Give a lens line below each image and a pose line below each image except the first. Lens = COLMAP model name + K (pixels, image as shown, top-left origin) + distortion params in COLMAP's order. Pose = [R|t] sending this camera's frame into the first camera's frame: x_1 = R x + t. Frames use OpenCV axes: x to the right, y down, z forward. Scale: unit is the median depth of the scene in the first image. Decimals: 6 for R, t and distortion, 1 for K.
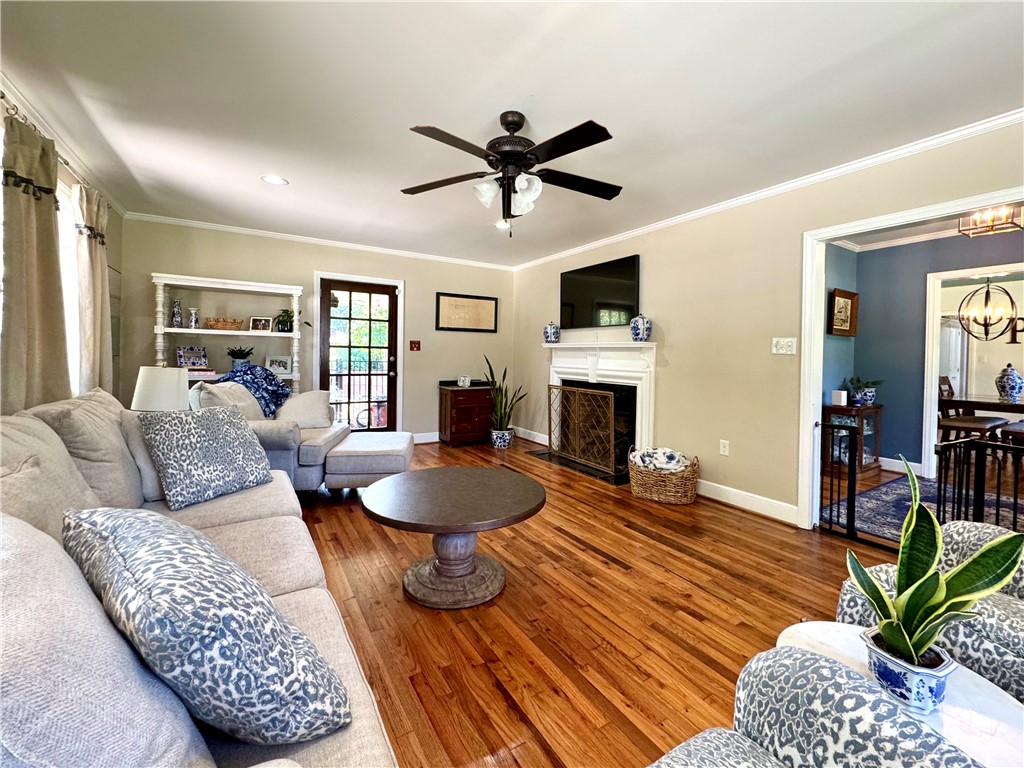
lens RADIAL K [[417.7, 0, 514.0], [0, 417.7, 359.0], [0, 0, 1]] dist [-0.000134, 0.000005]
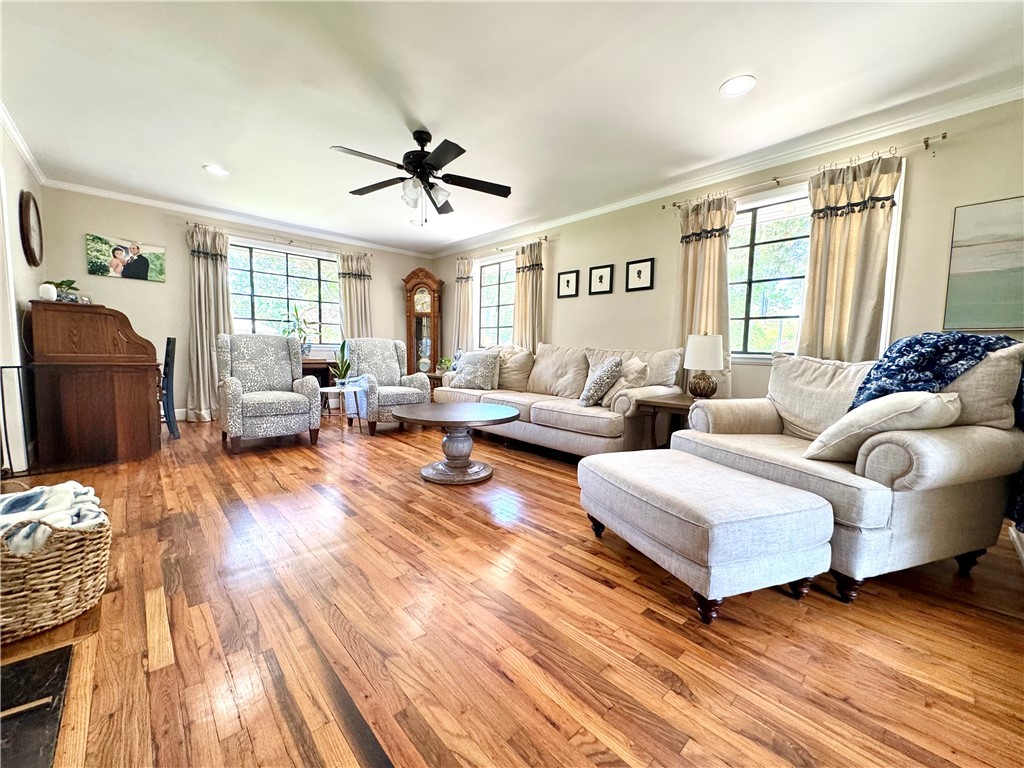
lens RADIAL K [[409.9, 0, 512.0], [0, 409.9, 384.0], [0, 0, 1]] dist [-0.001494, -0.000128]
pose [[-0.983654, -0.024124, -0.178443, -0.060665], [-0.041473, 0.994695, 0.094140, 0.077836], [0.175225, 0.100001, -0.979437, 2.143225]]
